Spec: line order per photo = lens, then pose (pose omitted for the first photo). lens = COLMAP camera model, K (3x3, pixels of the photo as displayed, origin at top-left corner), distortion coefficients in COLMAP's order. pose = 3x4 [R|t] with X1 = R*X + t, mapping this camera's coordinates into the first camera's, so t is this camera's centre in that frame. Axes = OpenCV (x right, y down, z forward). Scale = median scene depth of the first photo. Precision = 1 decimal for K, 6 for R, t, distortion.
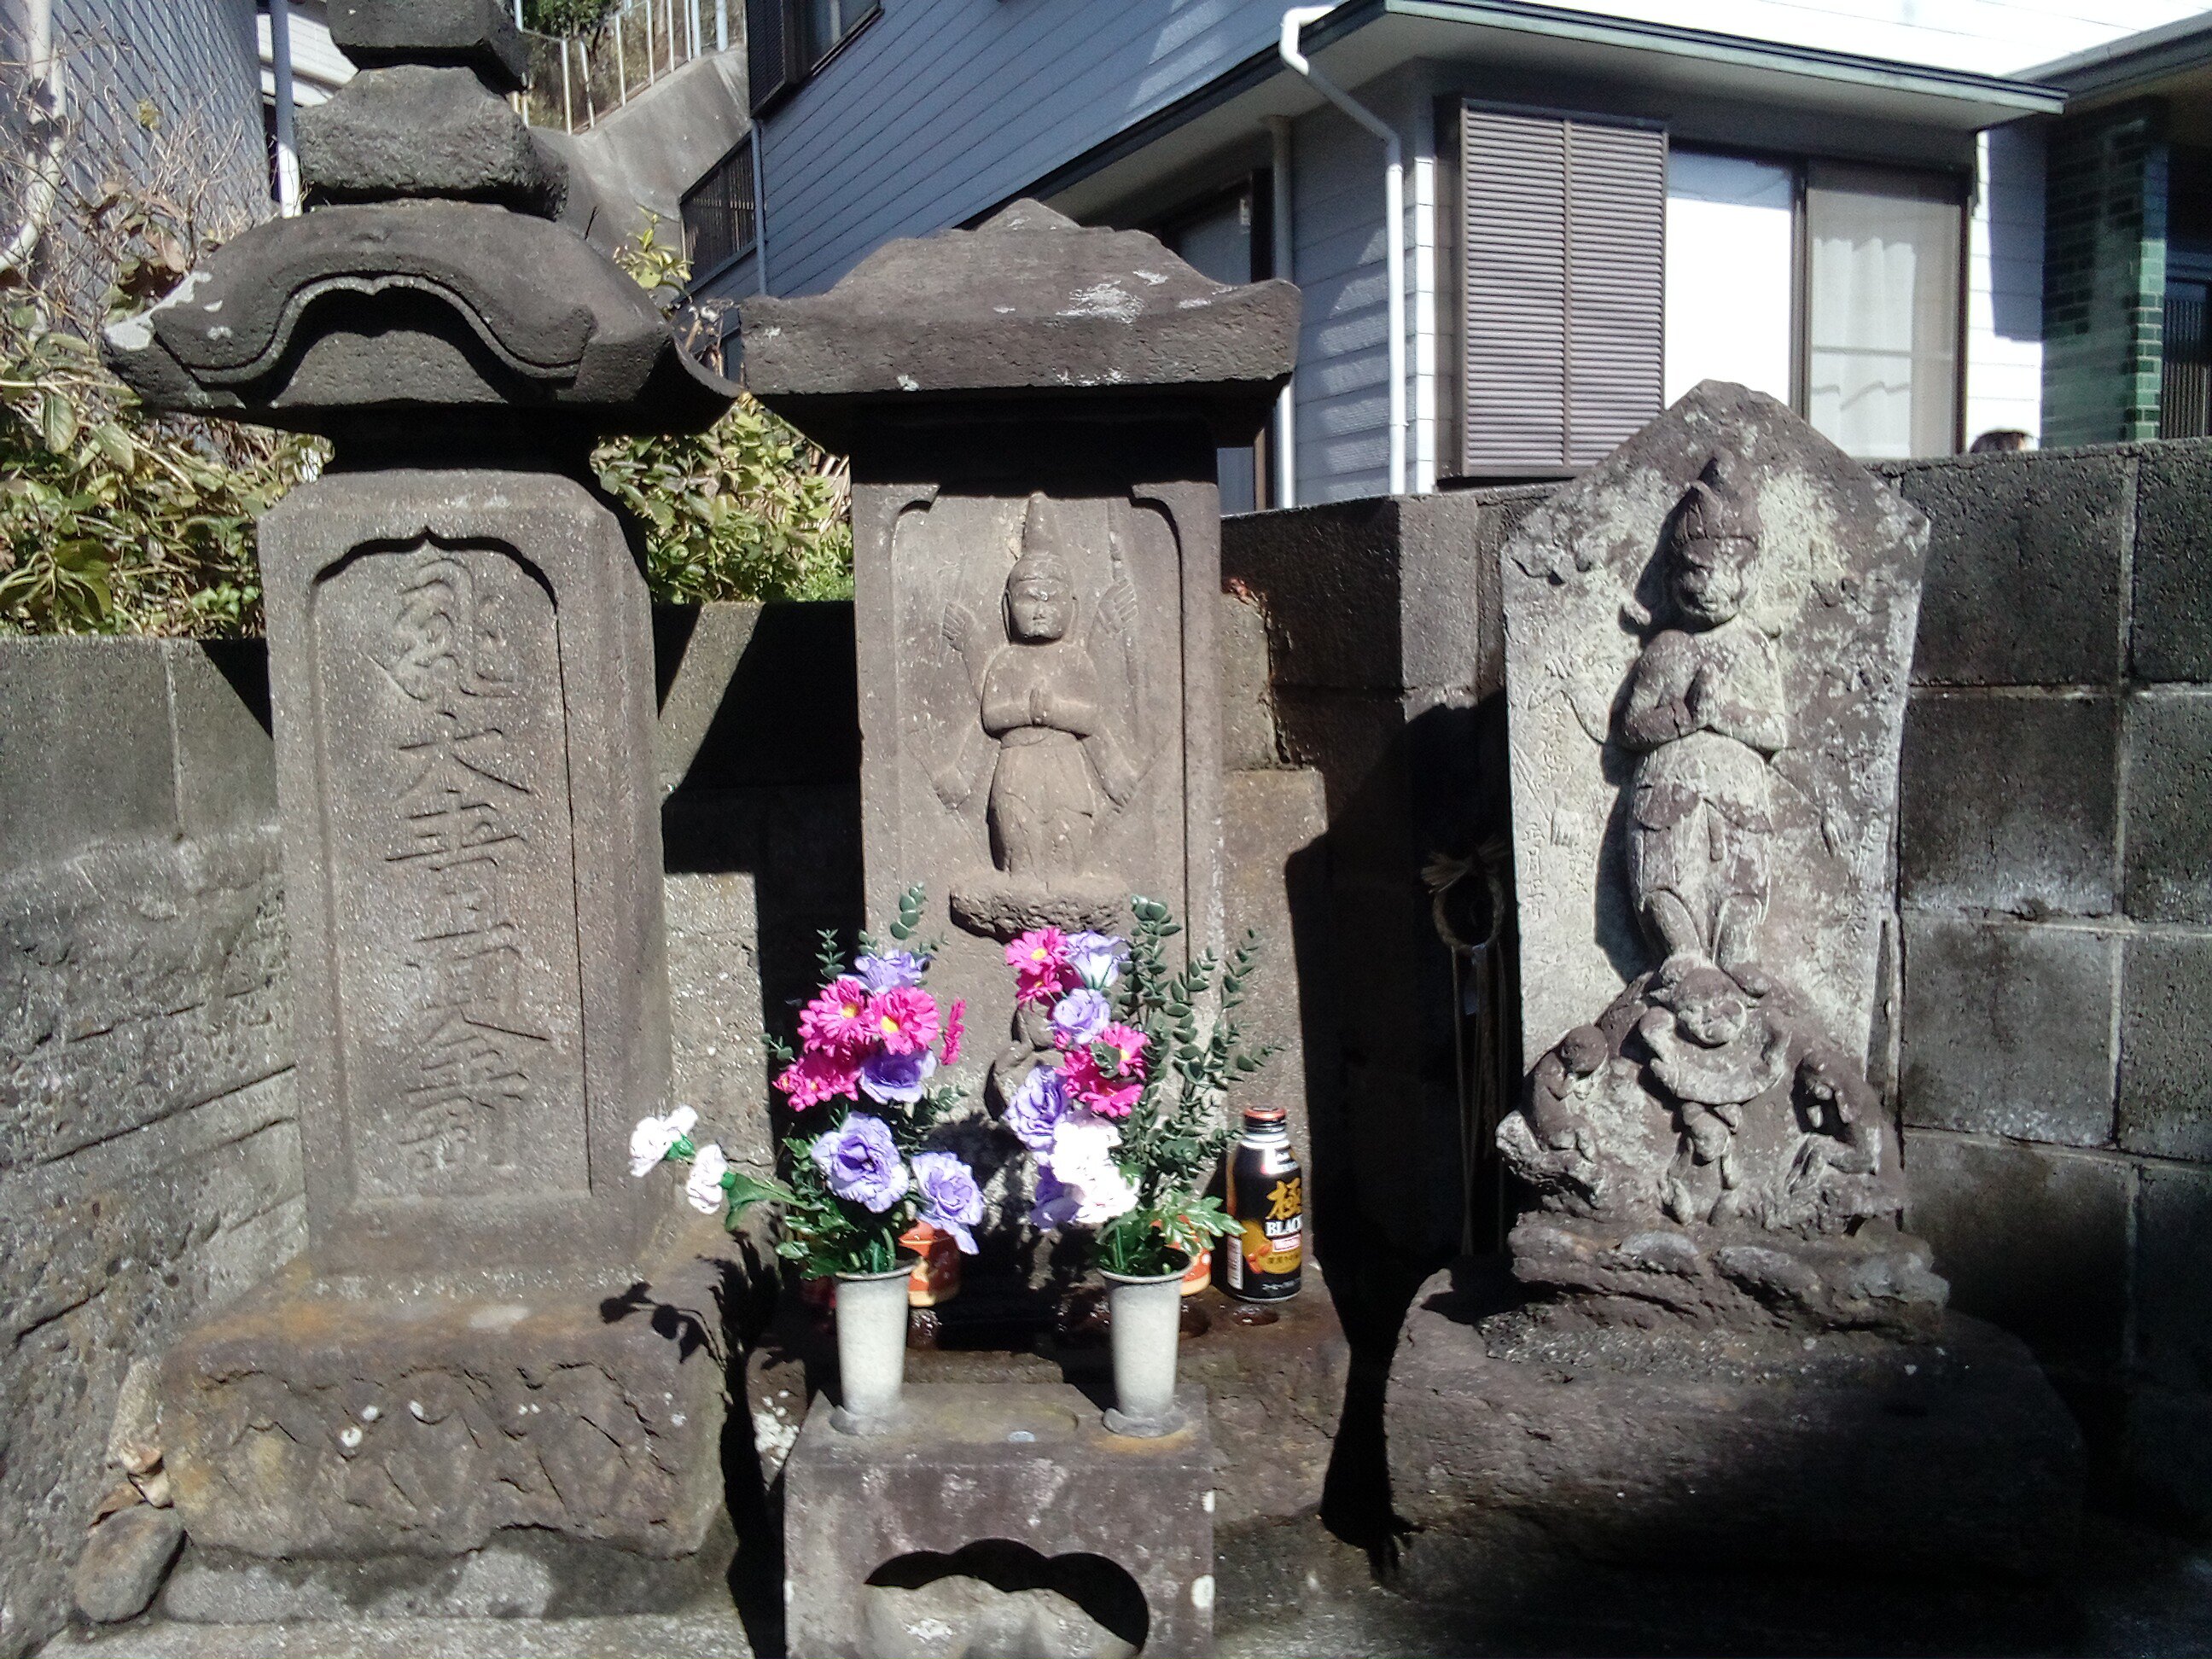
lens RADIAL K [[1829.1, 0, 1104.9], [0, 1829.1, 821.7], [0, 0, 1]] dist [0.061016, -0.100870]
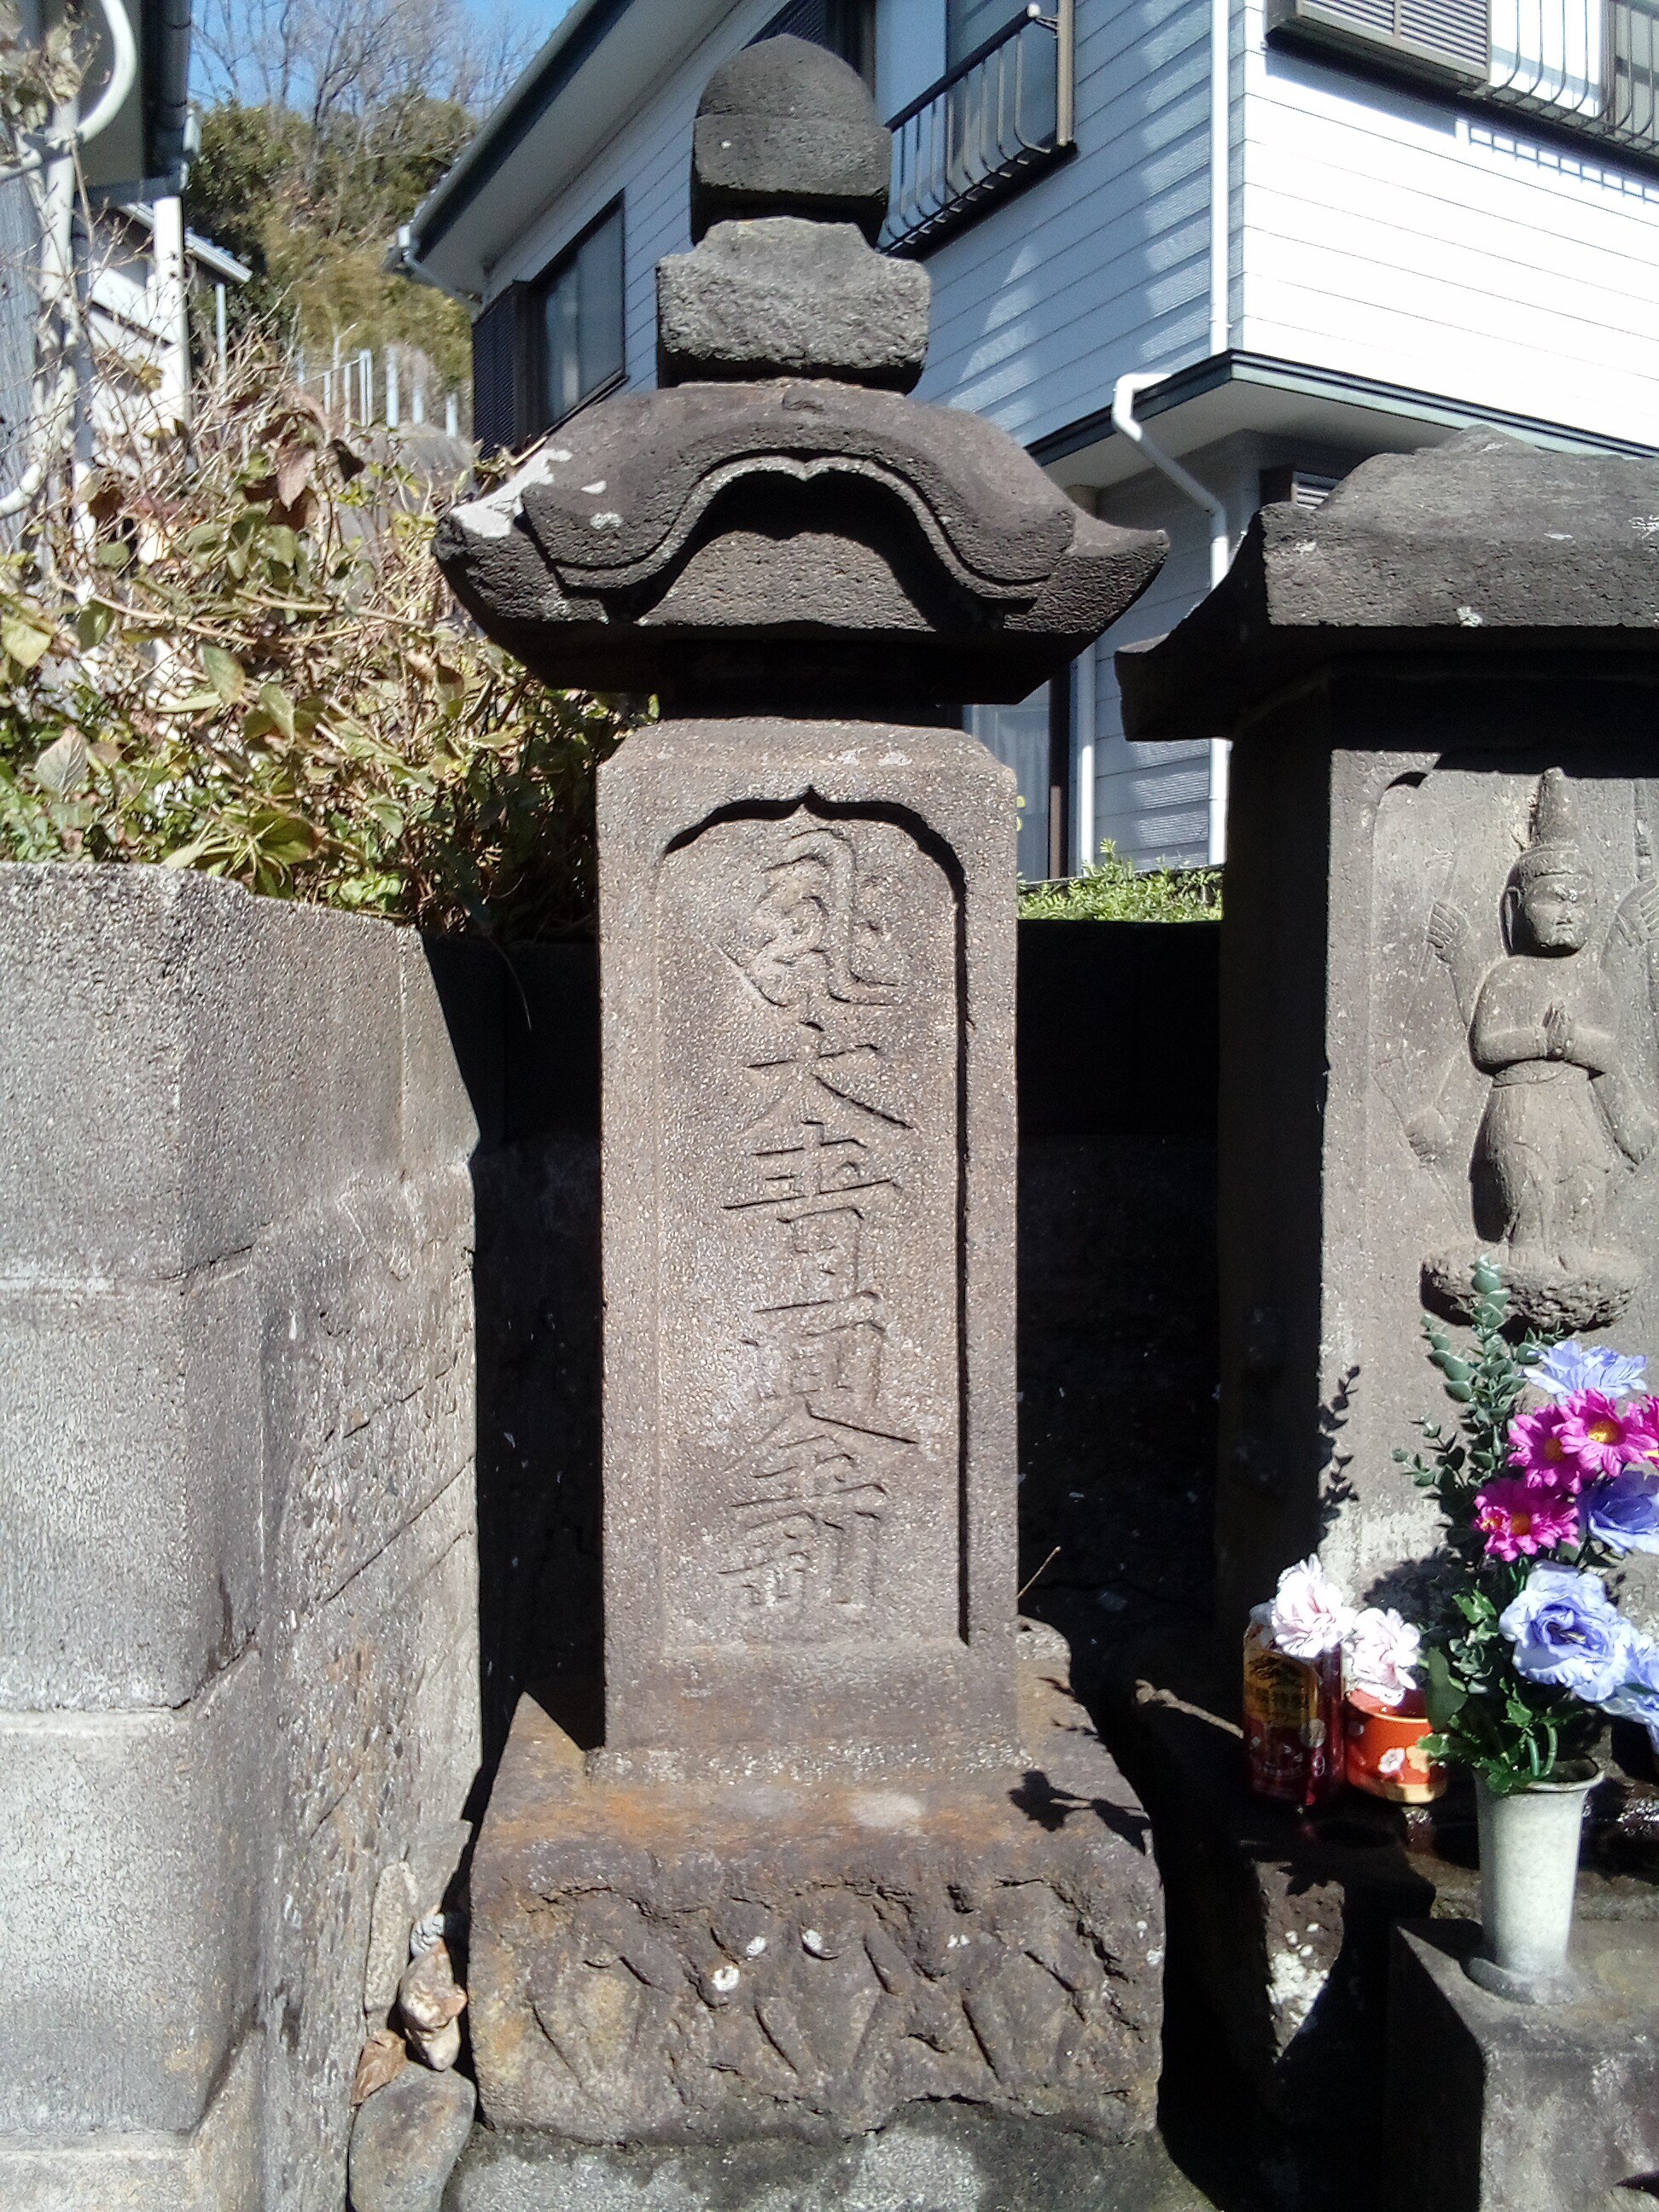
lens RADIAL K [[1829.1, 0, 826.6], [0, 1829.1, 1110.6], [0, 0, 1]] dist [0.061016, -0.100870]
pose [[0.998468, 0.026945, 0.048331, -0.394016], [-0.024383, 0.998305, -0.052847, 0.020020], [-0.049673, 0.051588, 0.997432, 0.223516]]
